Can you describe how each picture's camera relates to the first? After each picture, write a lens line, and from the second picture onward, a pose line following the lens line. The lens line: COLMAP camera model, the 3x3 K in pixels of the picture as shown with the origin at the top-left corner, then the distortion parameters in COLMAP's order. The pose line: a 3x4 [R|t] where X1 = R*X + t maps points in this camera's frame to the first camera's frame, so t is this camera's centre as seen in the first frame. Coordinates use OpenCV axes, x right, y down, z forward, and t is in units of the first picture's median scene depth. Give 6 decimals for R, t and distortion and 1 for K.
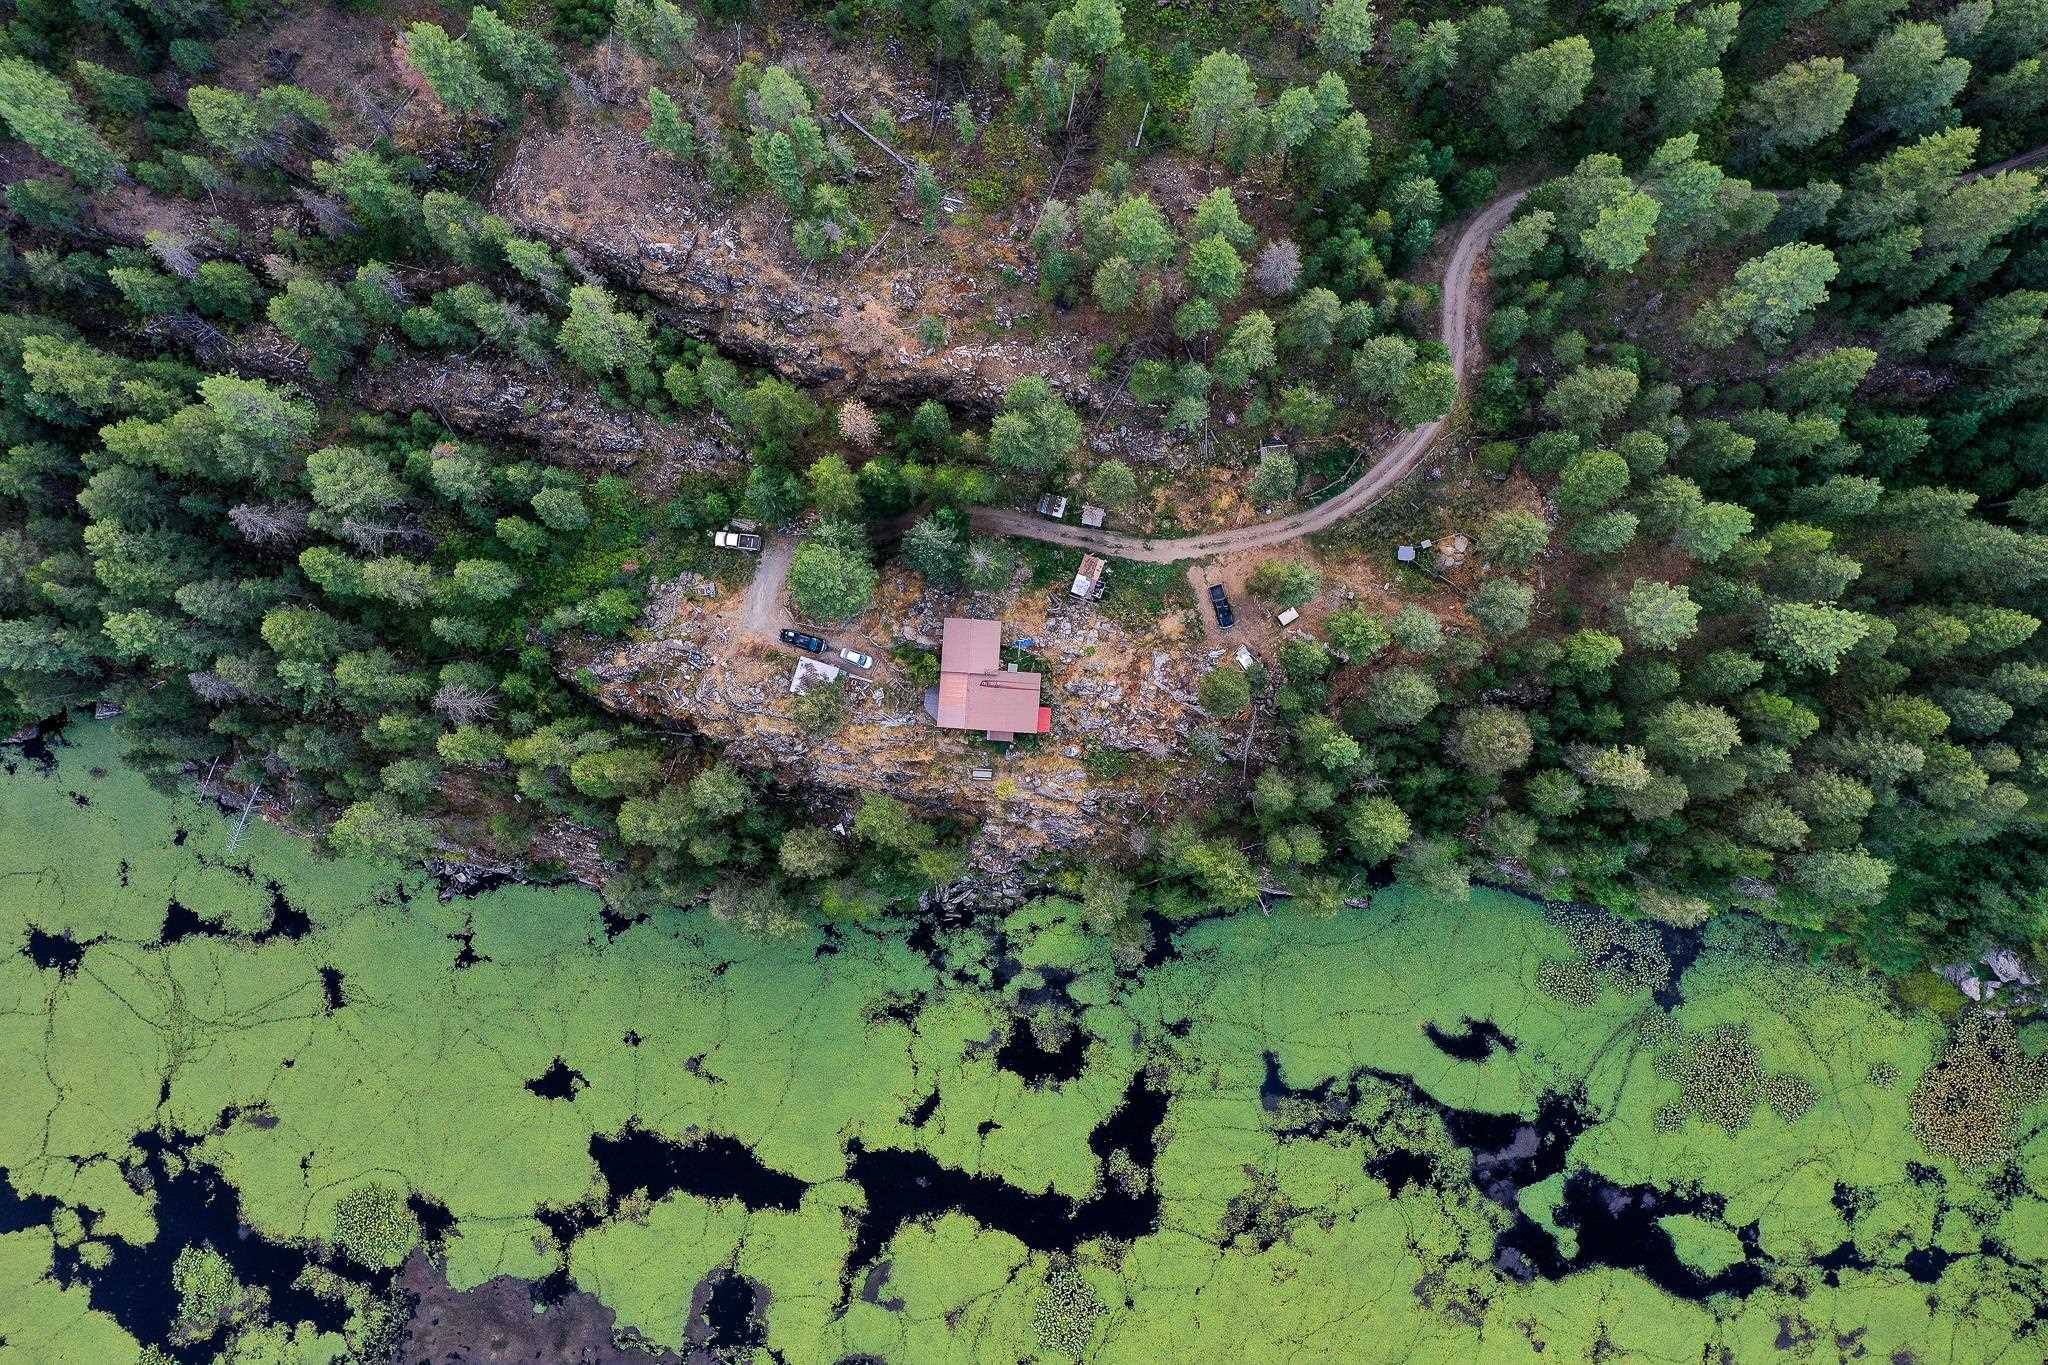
lens RADIAL K [[1620.9, 0, 1024.0], [0, 1620.9, 682.5], [0, 0, 1]] dist [0.010901, -0.004176]
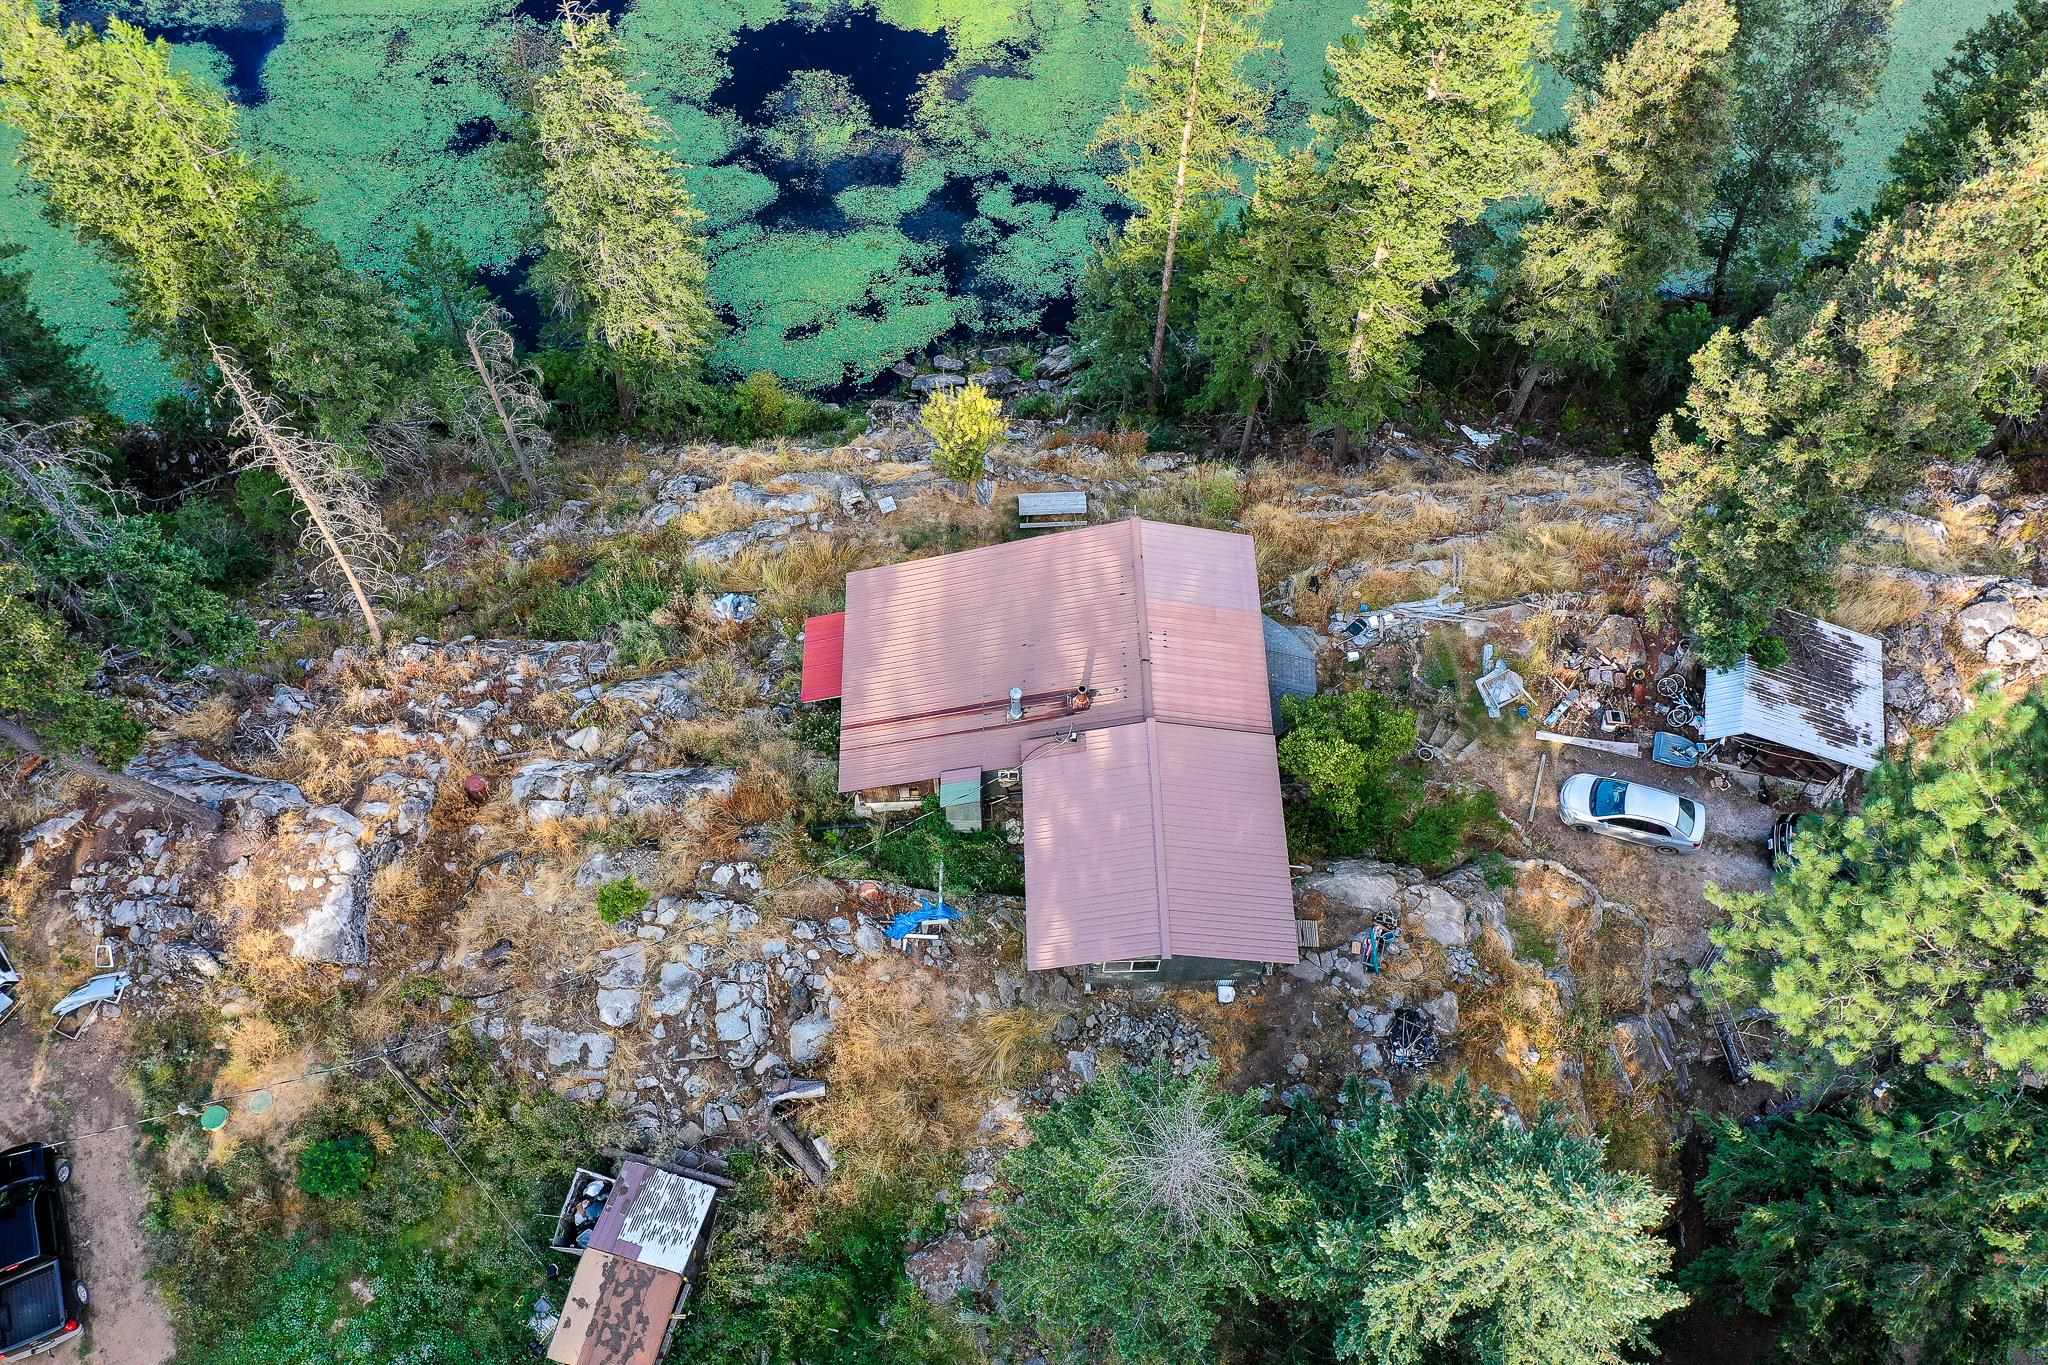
lens RADIAL K [[1620.9, 0, 1024.0], [0, 1620.9, 682.5], [0, 0, 1]] dist [0.010901, -0.004176]
pose [[-0.995626, 0.088625, -0.029570, -0.009530], [-0.091895, -0.871840, 0.481093, -0.096536], [0.016857, 0.481706, 0.876171, 0.727029]]
